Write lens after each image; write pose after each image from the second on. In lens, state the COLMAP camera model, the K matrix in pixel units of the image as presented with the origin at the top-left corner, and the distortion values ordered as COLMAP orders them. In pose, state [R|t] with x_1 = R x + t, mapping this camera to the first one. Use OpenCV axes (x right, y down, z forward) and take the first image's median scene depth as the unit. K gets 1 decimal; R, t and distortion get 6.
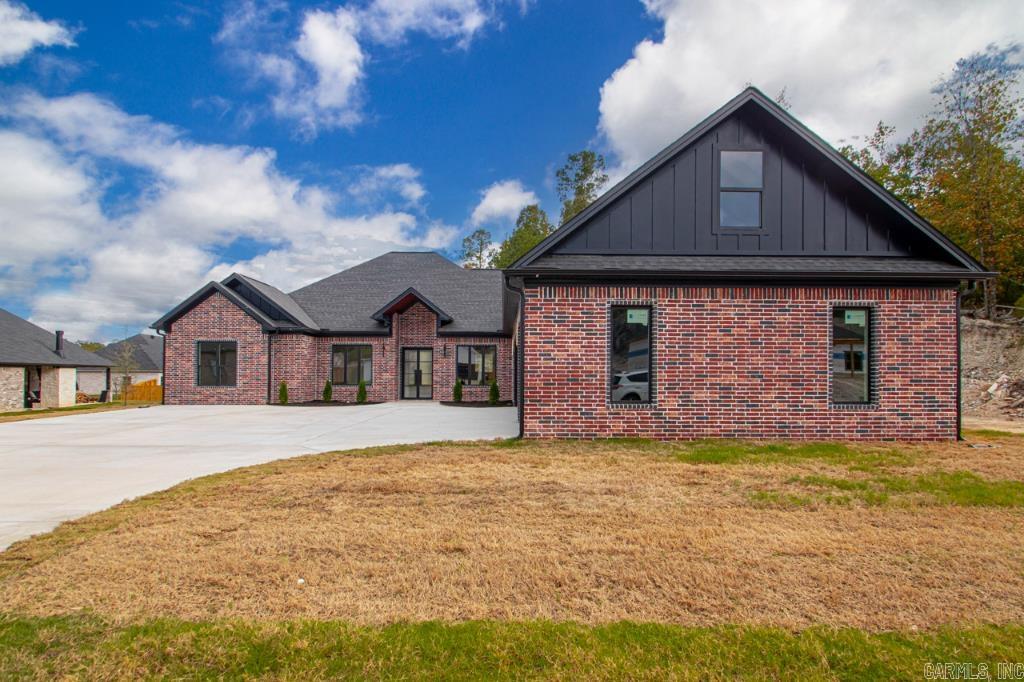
lens RADIAL K [[497.3, 0, 511.8], [0, 497.3, 365.9], [0, 0, 1]] dist [0.001402, 0.000137]
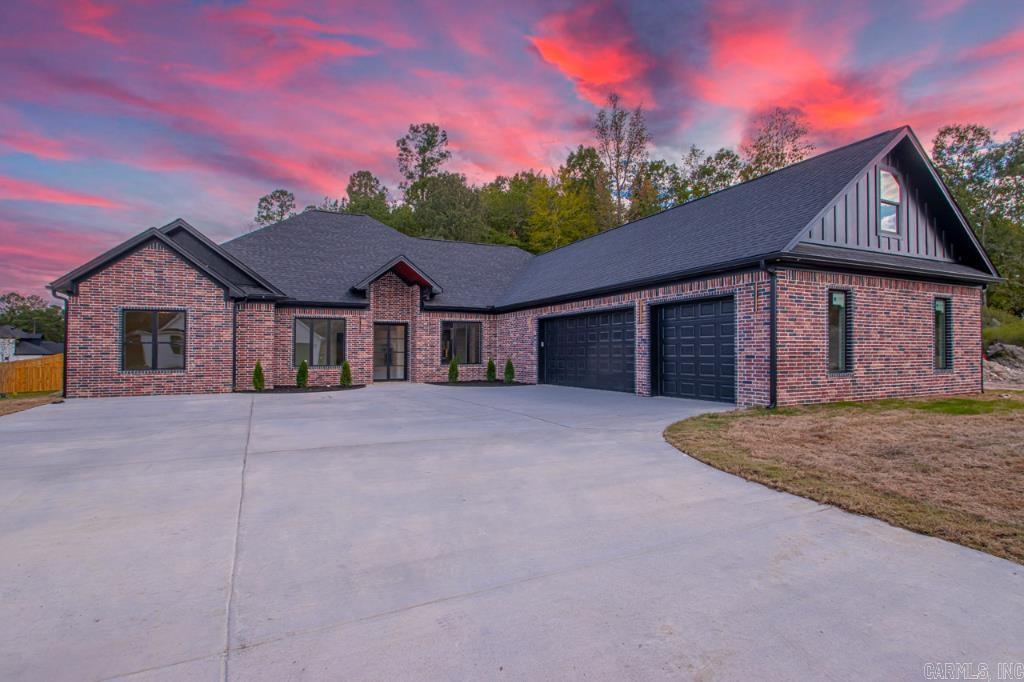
lens RADIAL K [[510.0, 0, 512.0], [0, 510.0, 341.0], [0, 0, 1]] dist [-0.001131, -0.000398]
pose [[0.910682, 0.002695, 0.413100, -0.422522], [0.000858, 0.999964, -0.008416, 0.004217], [-0.413108, 0.008019, 0.910647, 0.094806]]
